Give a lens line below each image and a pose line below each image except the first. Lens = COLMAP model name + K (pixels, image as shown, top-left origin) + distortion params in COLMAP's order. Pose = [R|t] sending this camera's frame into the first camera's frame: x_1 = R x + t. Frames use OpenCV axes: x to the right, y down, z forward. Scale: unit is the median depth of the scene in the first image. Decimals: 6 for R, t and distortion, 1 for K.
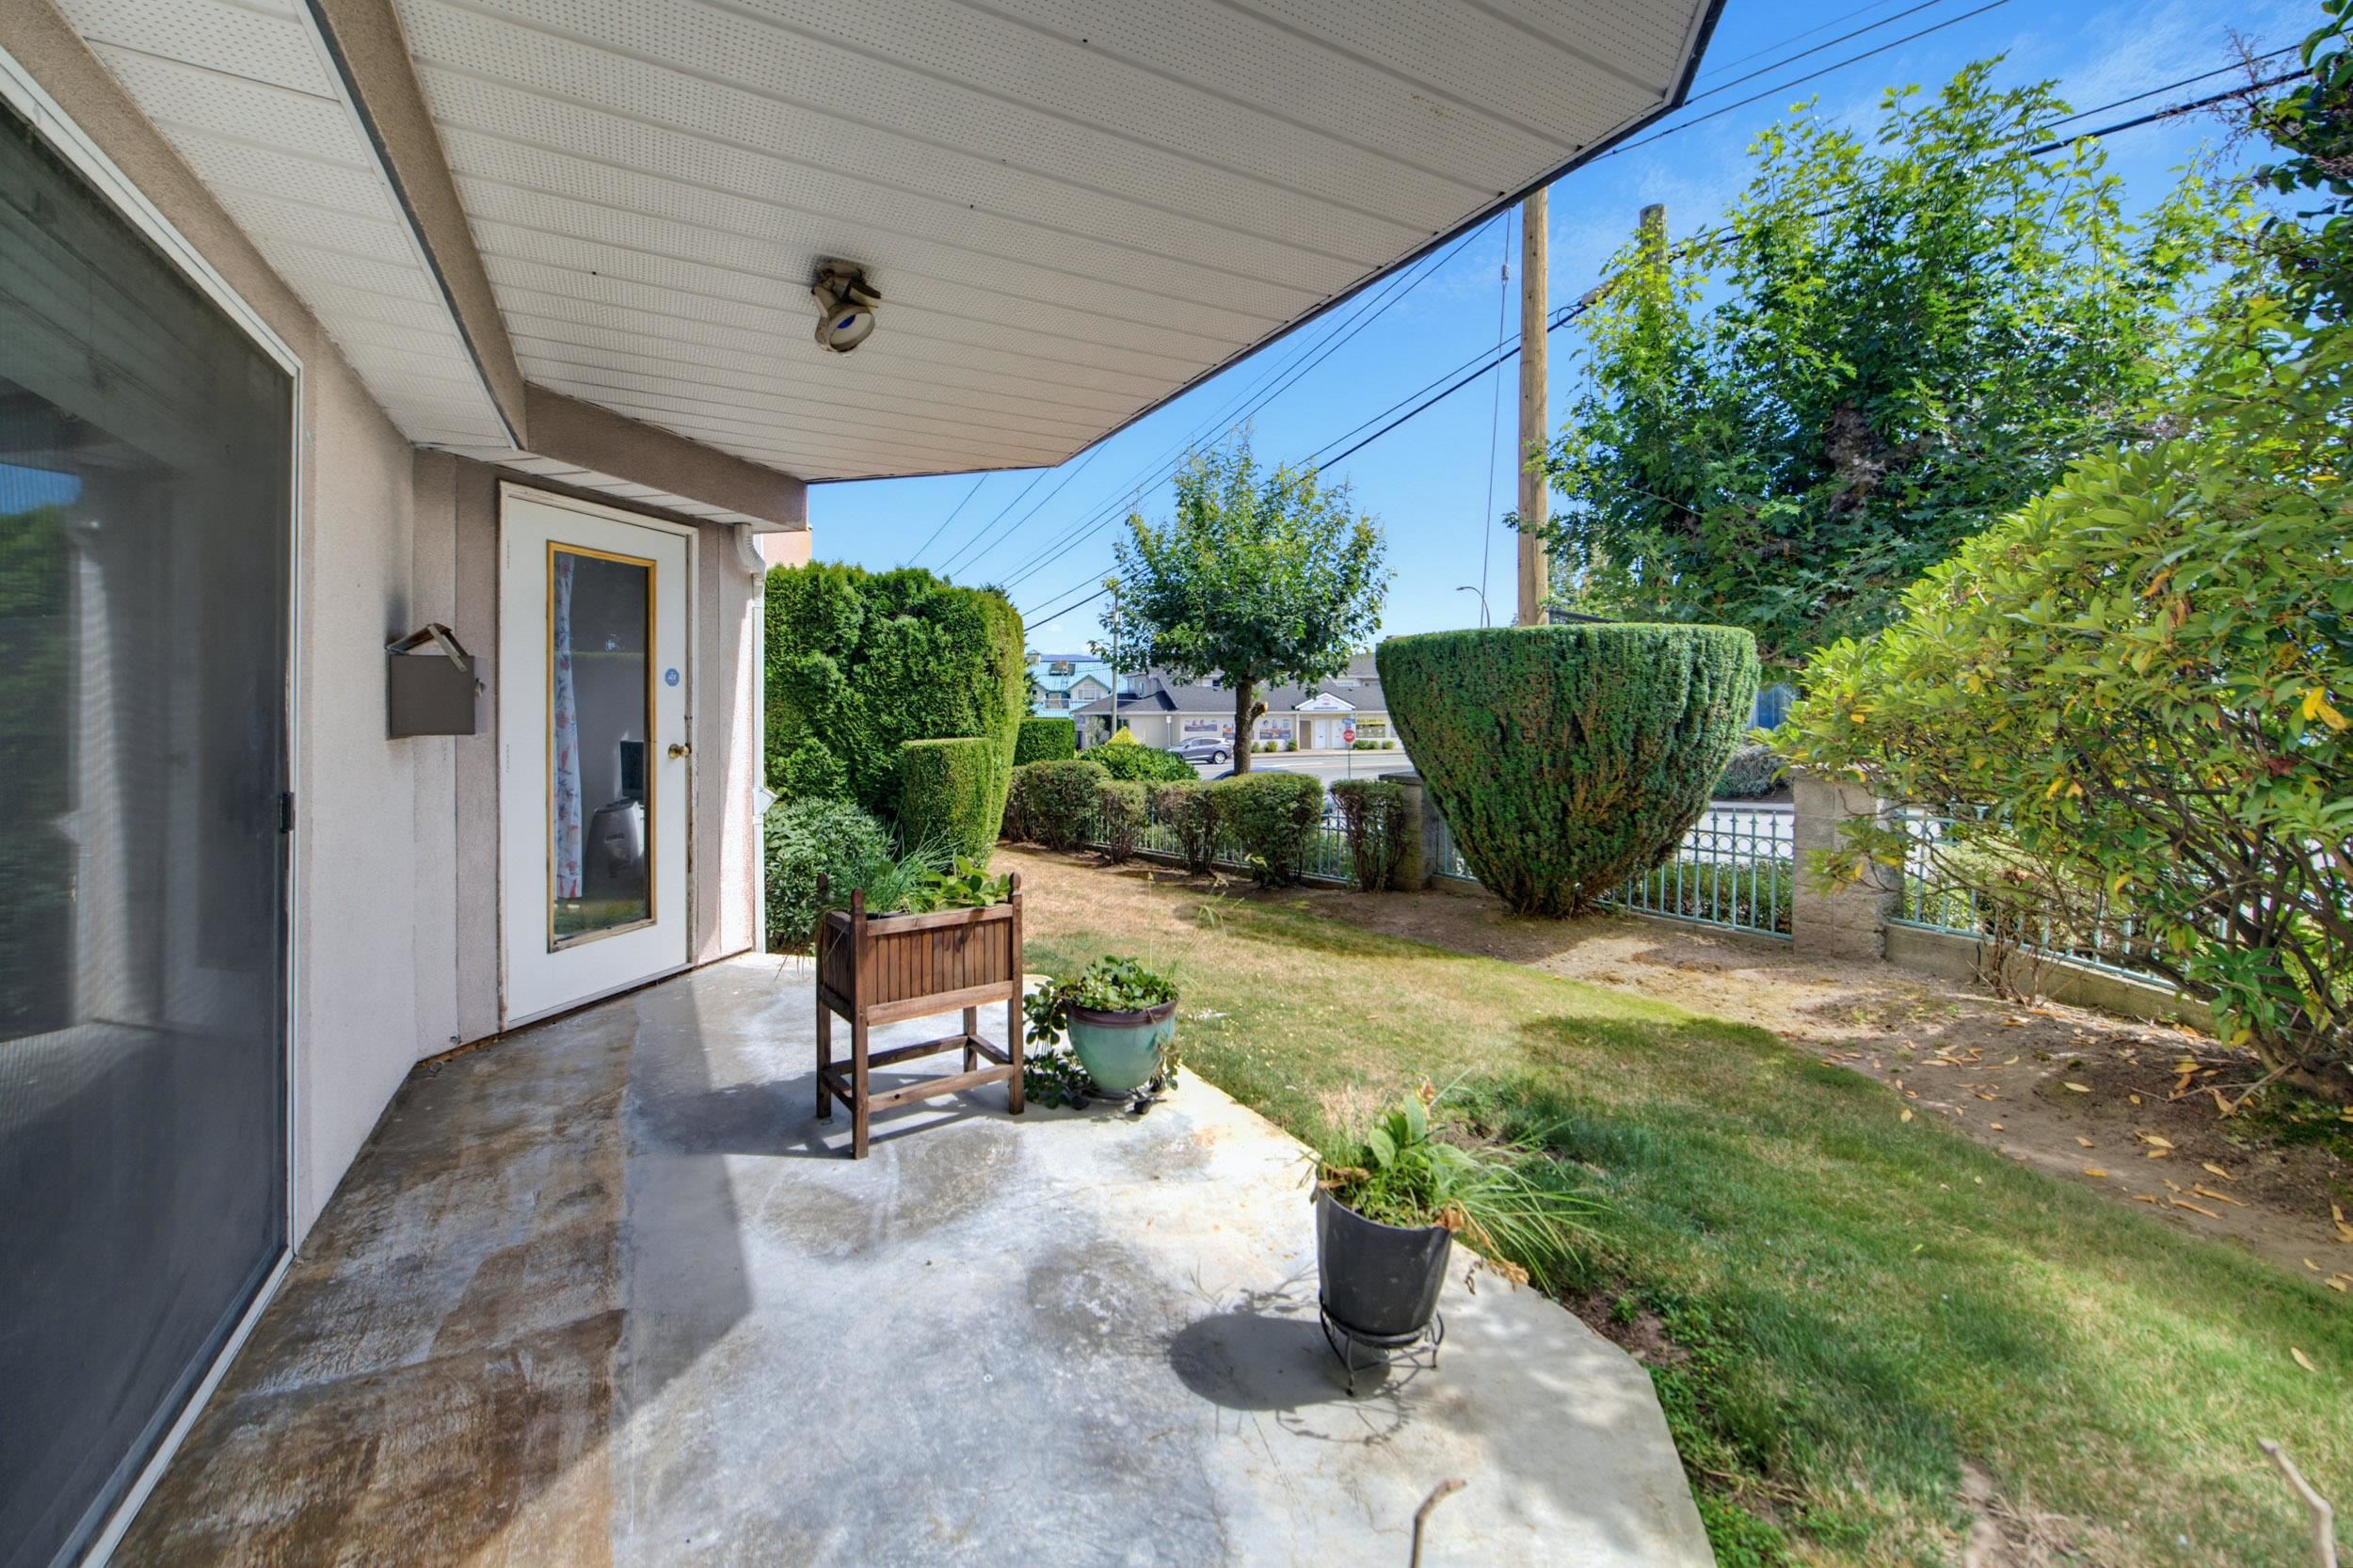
lens RADIAL K [[941.6, 0, 1172.4], [0, 941.6, 704.7], [0, 0, 1]] dist [-0.000533, -0.000102]
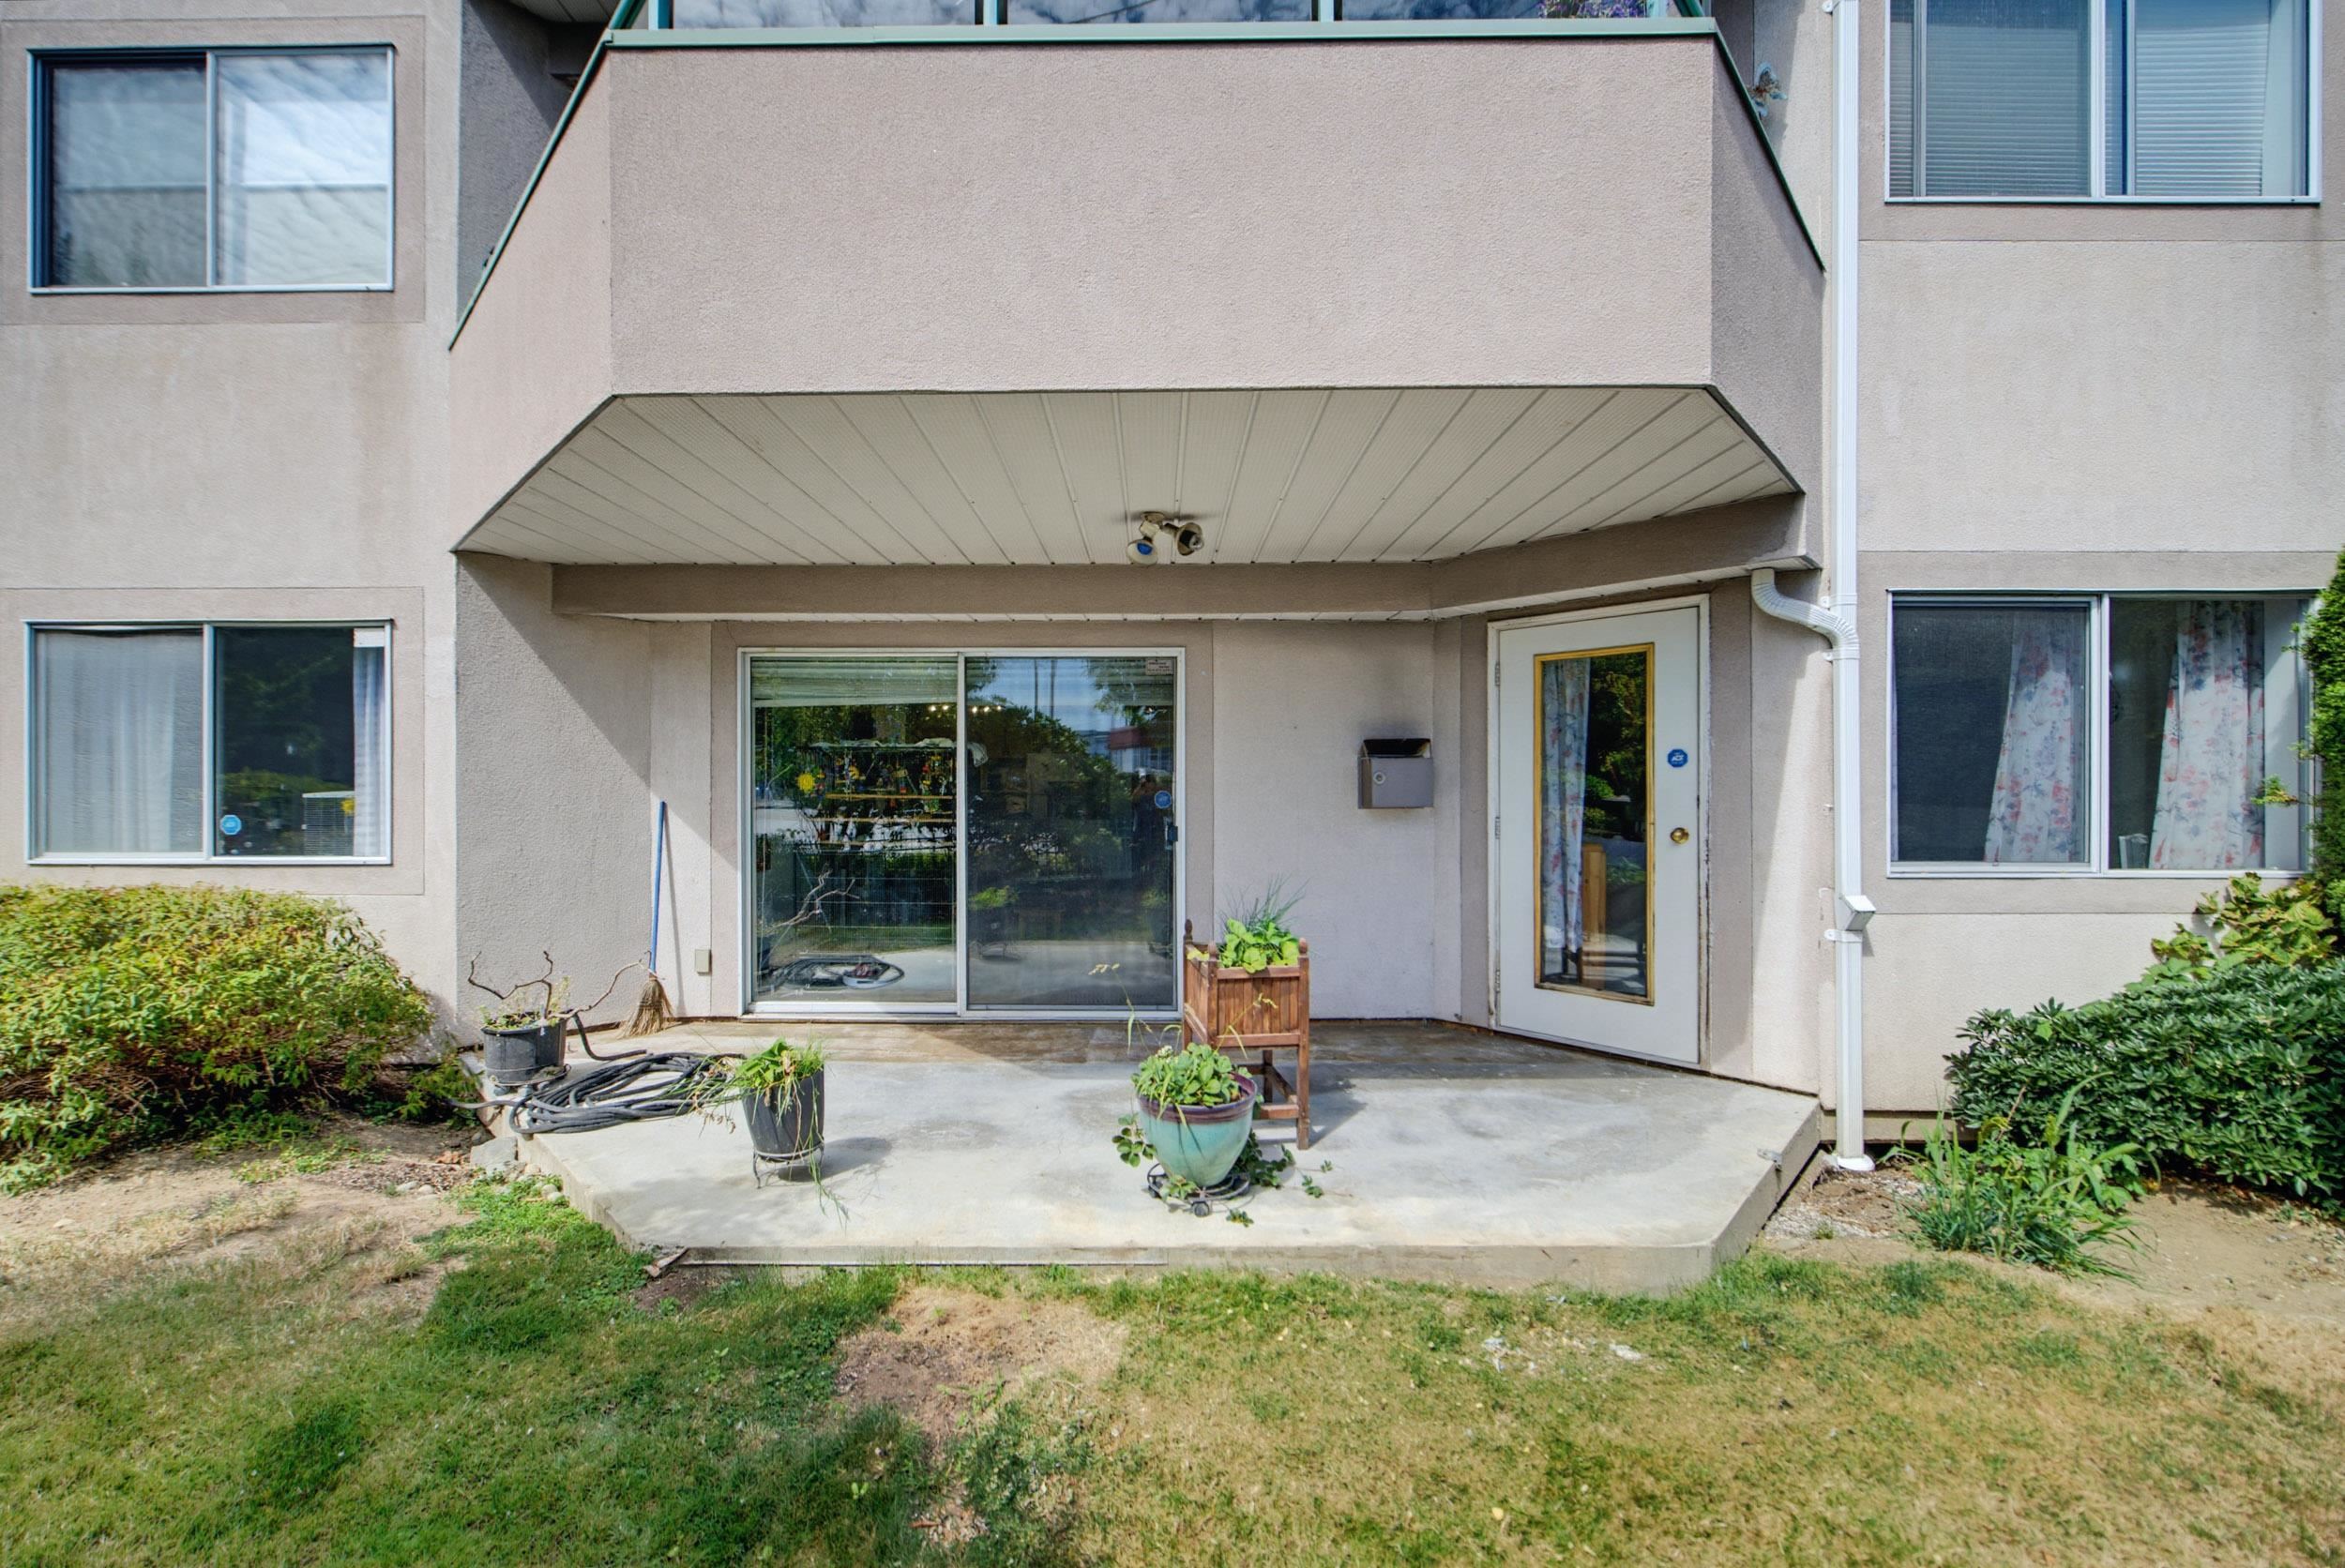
lens RADIAL K [[926.2, 0, 1160.3], [0, 926.2, 803.8], [0, 0, 1]] dist [-0.000560, -0.003631]
pose [[-0.494485, 0.023673, -0.868863, 0.363695], [0.008567, 0.999713, 0.022362, -0.005609], [0.869144, 0.003614, -0.494546, 0.665723]]
